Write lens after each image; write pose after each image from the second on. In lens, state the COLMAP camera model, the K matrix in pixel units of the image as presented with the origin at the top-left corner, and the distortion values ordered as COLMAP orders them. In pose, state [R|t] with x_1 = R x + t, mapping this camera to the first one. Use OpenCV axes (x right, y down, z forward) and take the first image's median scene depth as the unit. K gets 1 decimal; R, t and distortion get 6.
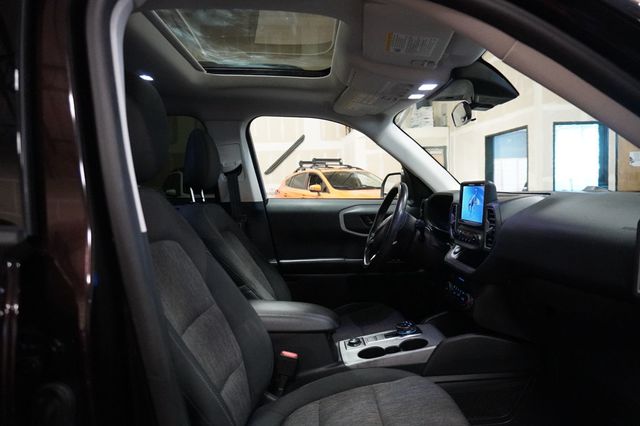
lens RADIAL K [[421.4, 0, 320.0], [0, 421.4, 213.0], [0, 0, 1]] dist [-0.020794, 0.001468]
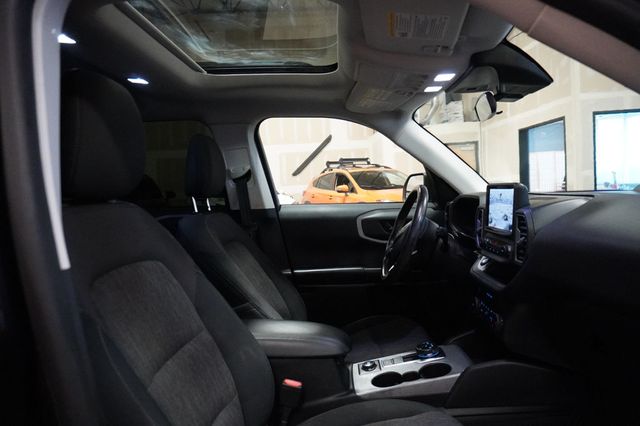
lens RADIAL K [[421.4, 0, 320.0], [0, 421.4, 213.0], [0, 0, 1]] dist [-0.020794, 0.001468]
pose [[0.997070, -0.021984, -0.073263, 0.049074], [0.022030, 0.999757, -0.000178, -0.020120], [0.073249, -0.001436, 0.997313, 0.096312]]
